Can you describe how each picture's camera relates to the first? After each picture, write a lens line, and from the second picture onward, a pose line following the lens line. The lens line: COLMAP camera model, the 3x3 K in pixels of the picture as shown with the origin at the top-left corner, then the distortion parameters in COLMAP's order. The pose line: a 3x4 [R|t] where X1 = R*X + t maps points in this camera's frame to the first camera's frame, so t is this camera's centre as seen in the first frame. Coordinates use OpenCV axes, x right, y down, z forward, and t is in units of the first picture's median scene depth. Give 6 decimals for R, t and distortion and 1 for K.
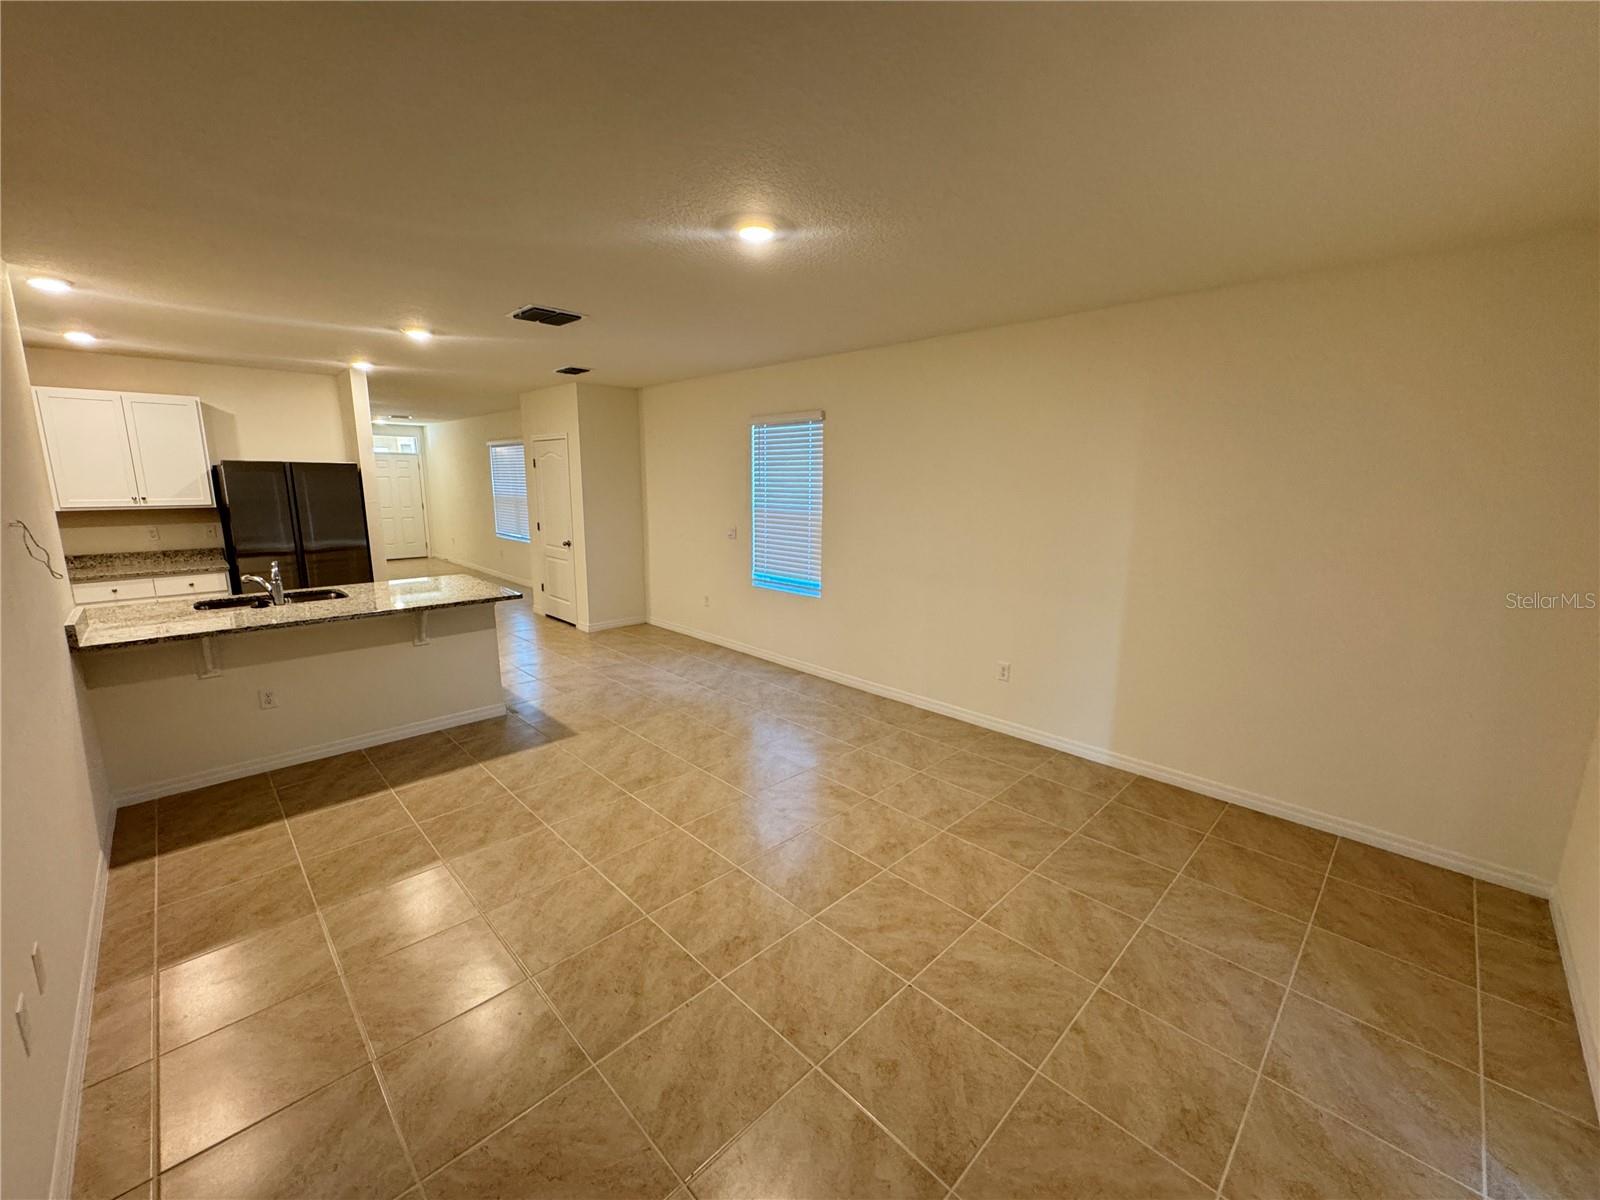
lens RADIAL K [[639.1, 0, 797.9], [0, 639.1, 605.9], [0, 0, 1]] dist [-0.004008, 0.000523]
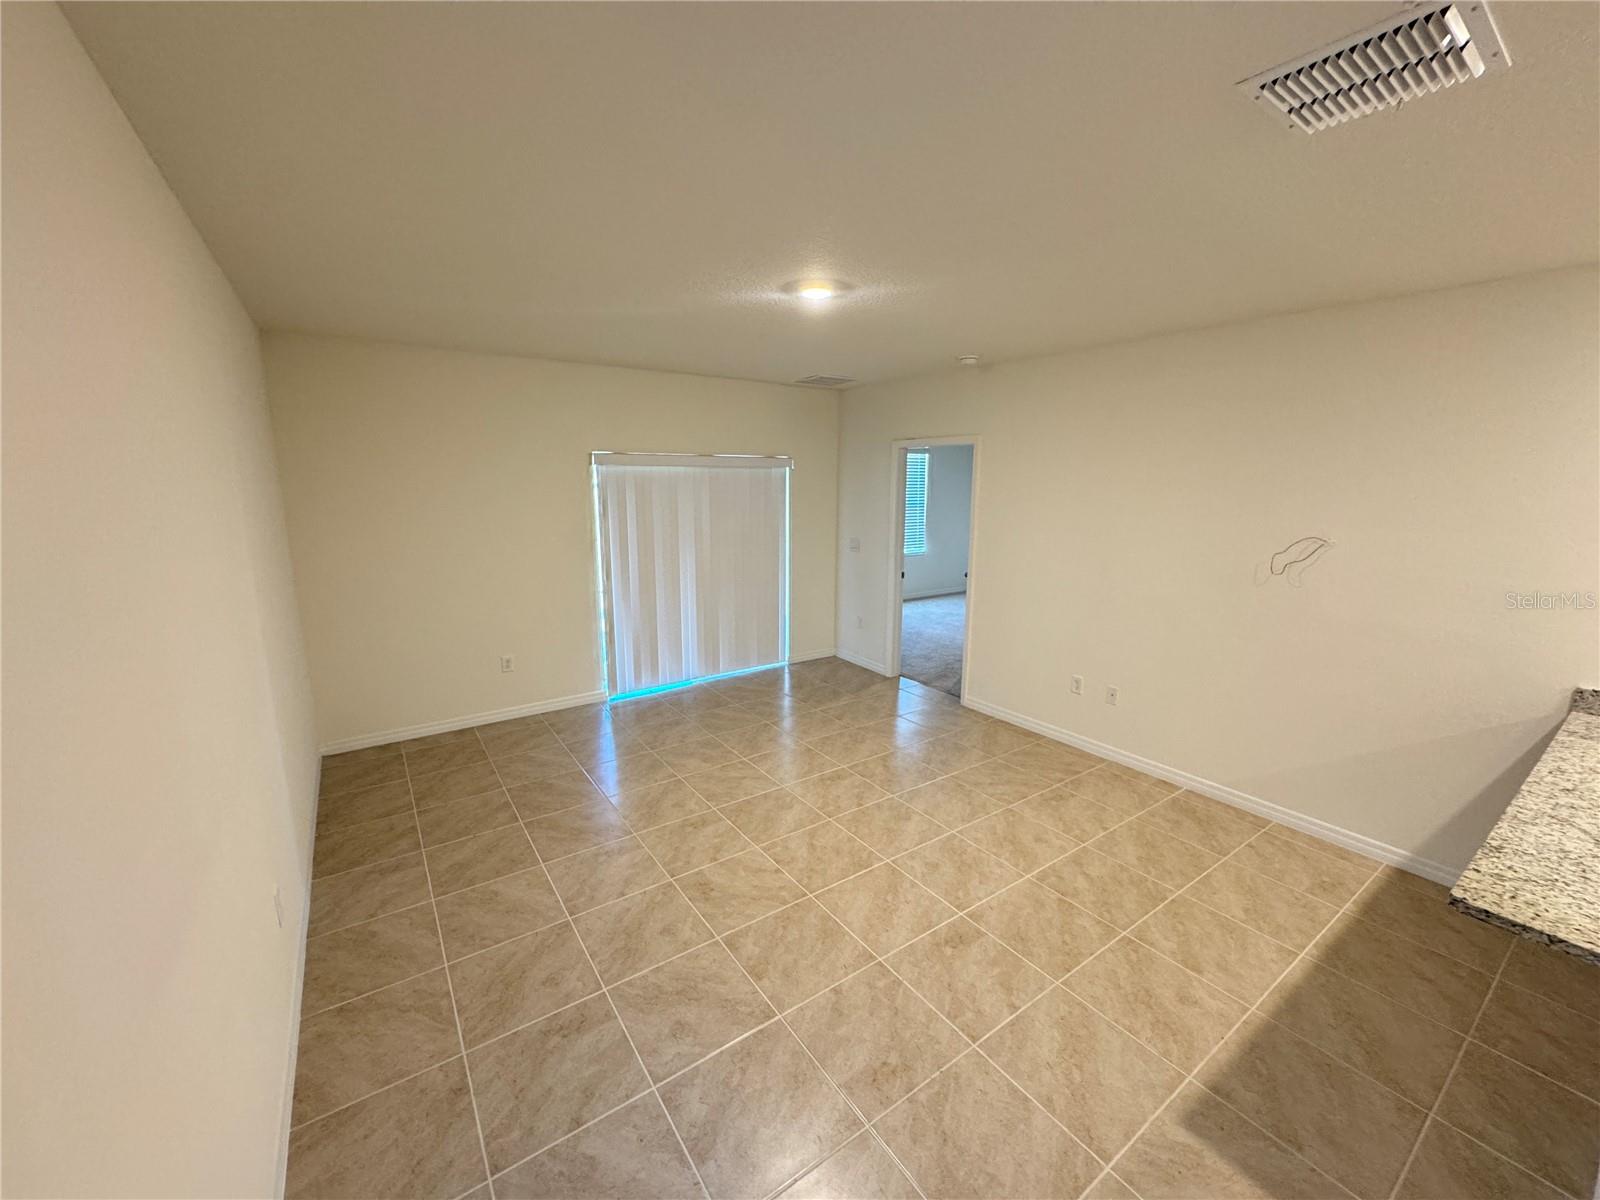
lens RADIAL K [[639.1, 0, 797.1], [0, 639.1, 596.2], [0, 0, 1]] dist [-0.004008, 0.000523]
pose [[-0.985052, -0.044983, 0.166278, -0.169029], [0.020828, 0.927115, 0.374198, -0.350116], [-0.170992, 0.372068, -0.912320, 1.541912]]
